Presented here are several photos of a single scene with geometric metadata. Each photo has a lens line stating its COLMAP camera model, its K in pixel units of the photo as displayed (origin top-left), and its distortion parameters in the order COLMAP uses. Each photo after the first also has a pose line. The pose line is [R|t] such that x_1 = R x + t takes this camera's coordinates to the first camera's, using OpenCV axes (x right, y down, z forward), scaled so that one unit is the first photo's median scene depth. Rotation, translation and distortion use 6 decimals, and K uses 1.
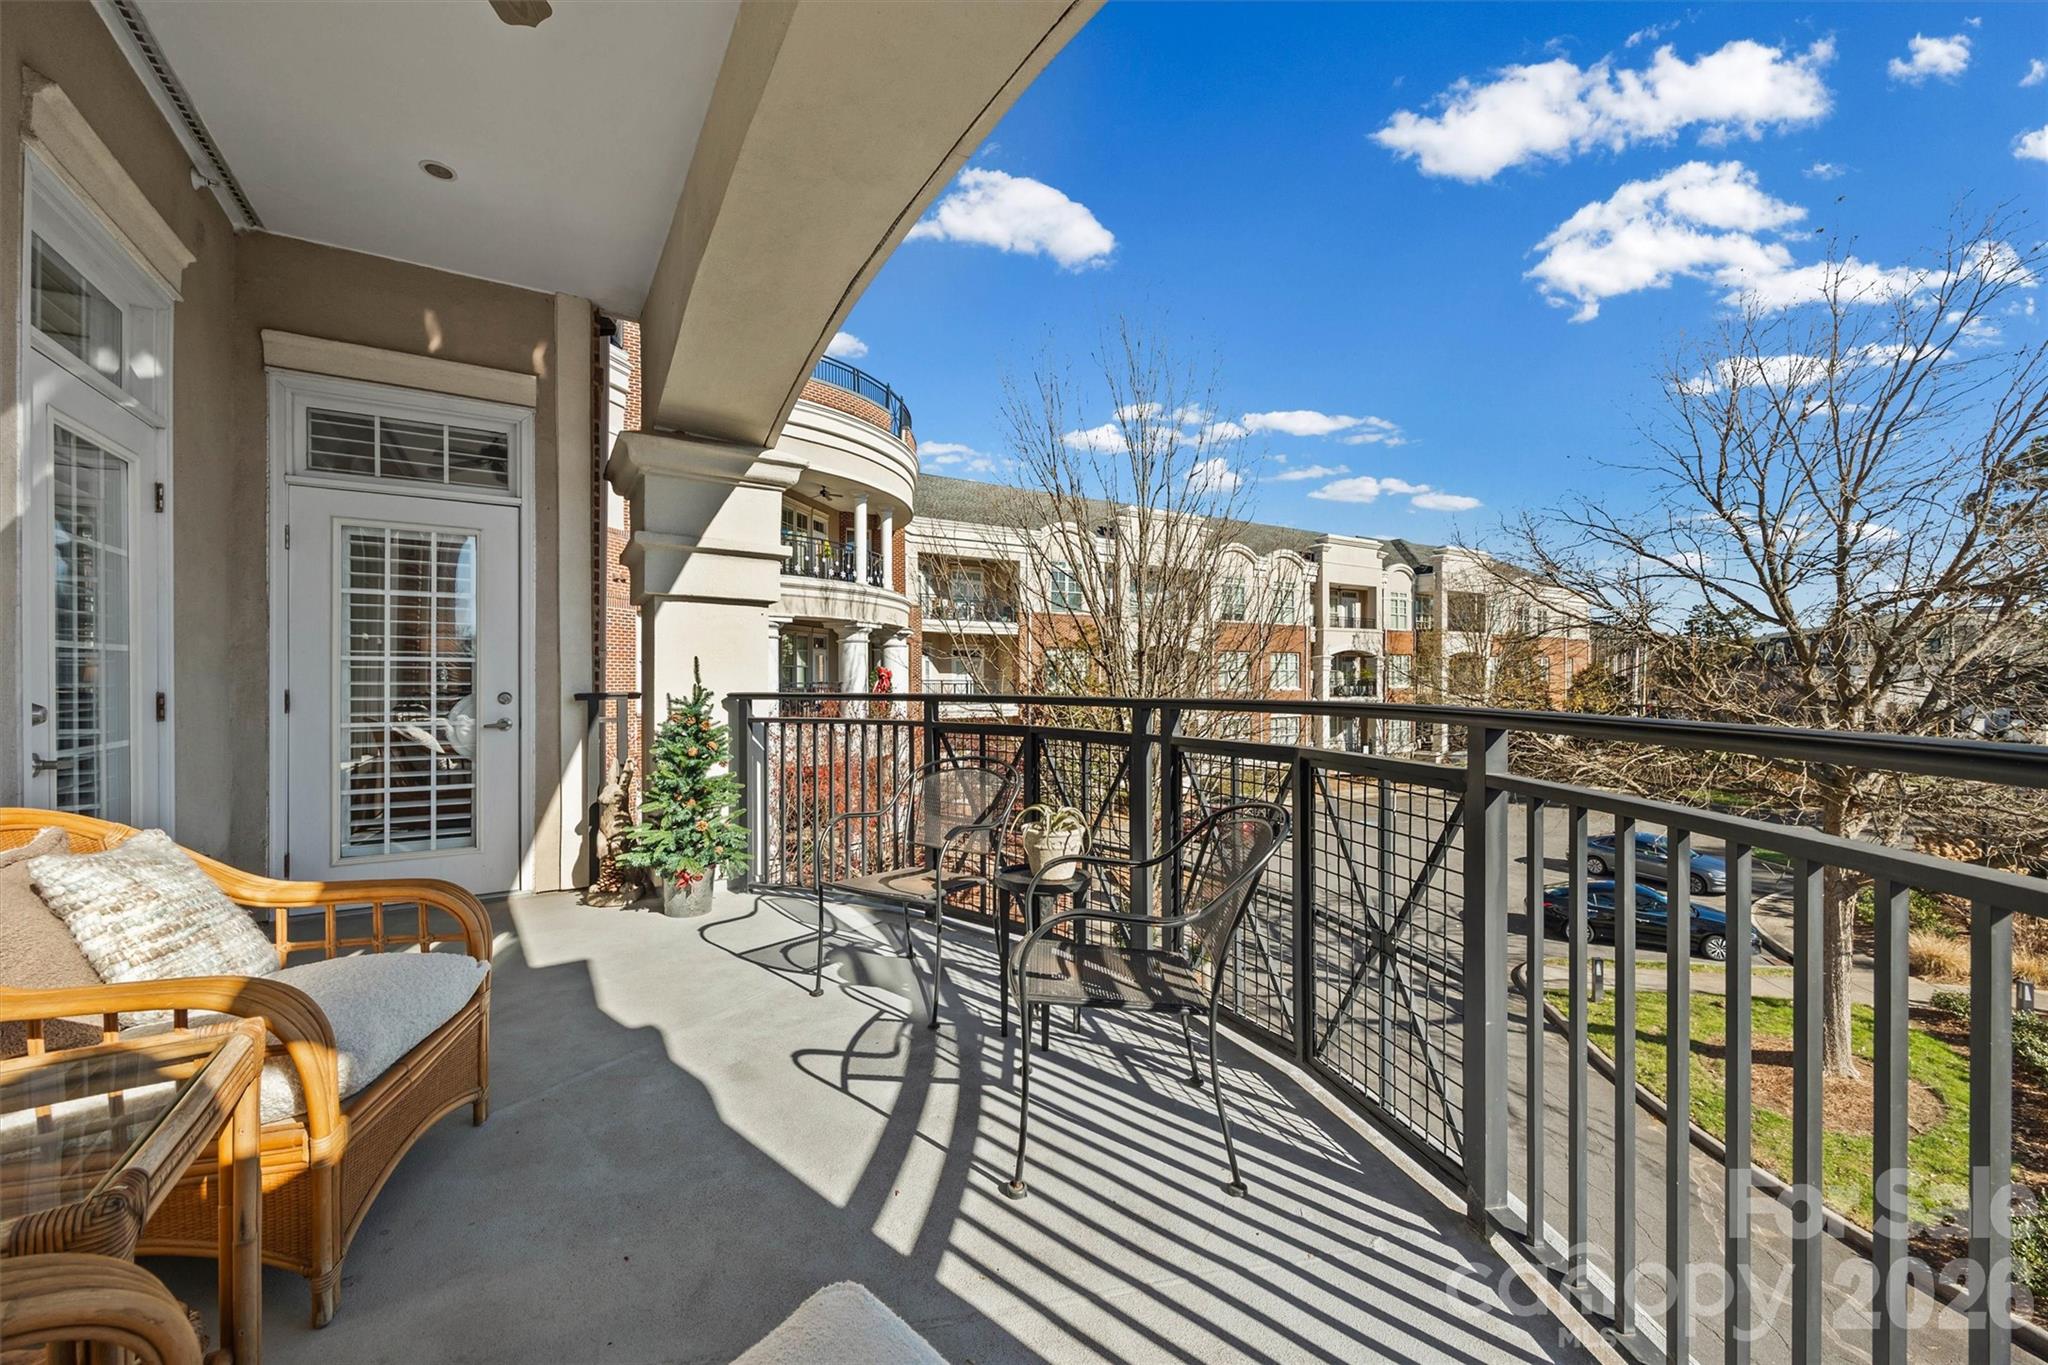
lens RADIAL K [[796.6, 0, 1011.4], [0, 796.6, 684.8], [0, 0, 1]] dist [0.011273, 0.000232]
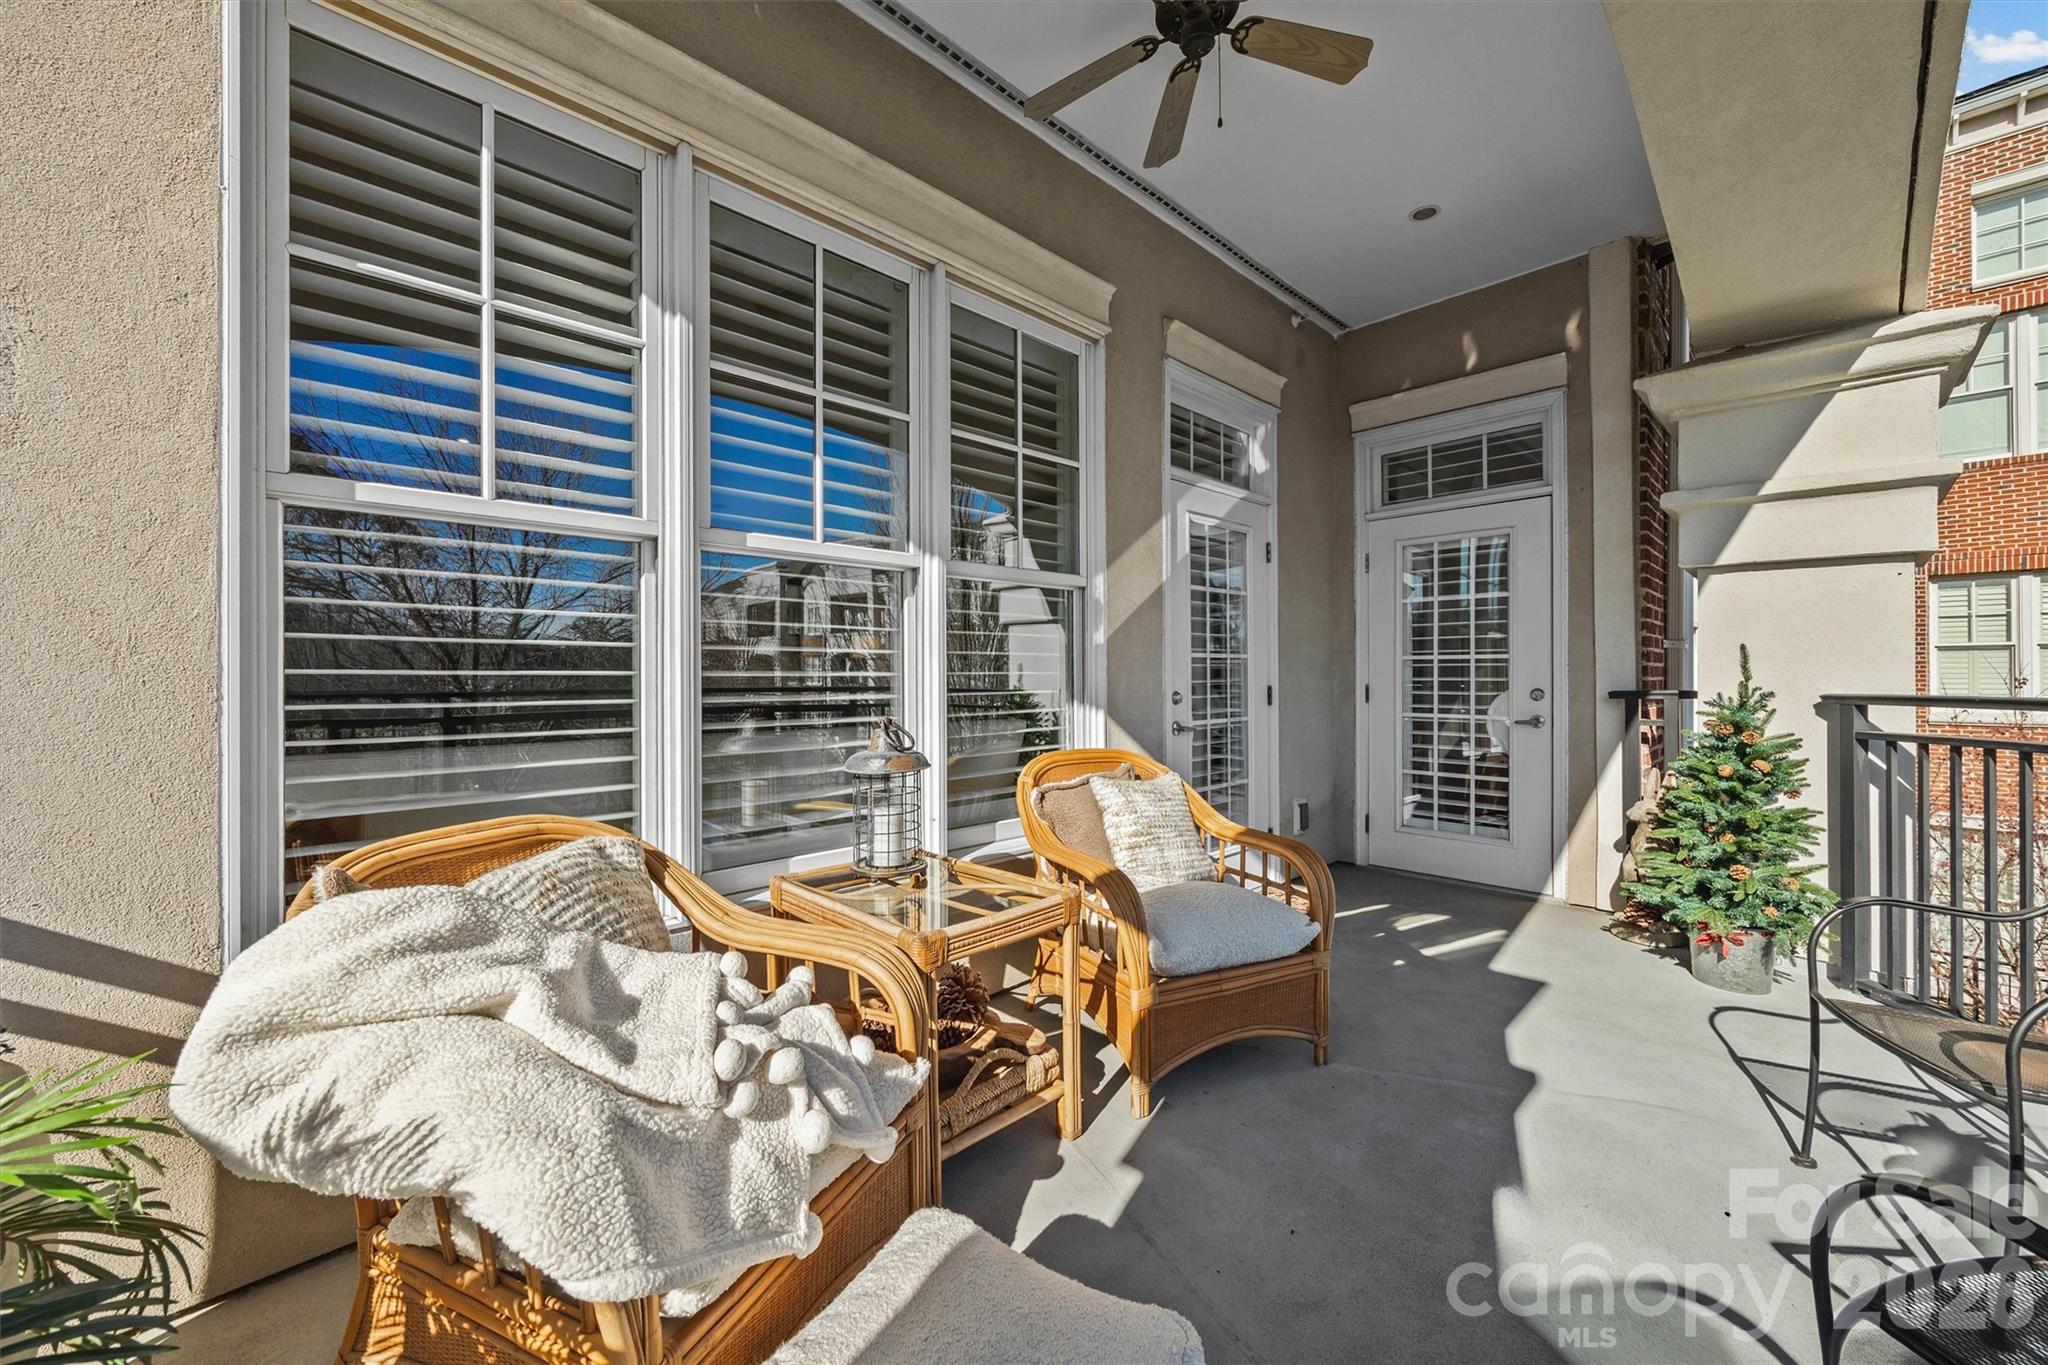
lens RADIAL K [[796.6, 0, 1012.4], [0, 796.6, 675.8], [0, 0, 1]] dist [0.011273, 0.000232]
pose [[0.221039, -0.001512, -0.975264, 0.191881], [-0.002214, 0.999995, -0.002052, -0.002817], [0.975262, 0.002613, 0.221035, 0.174220]]
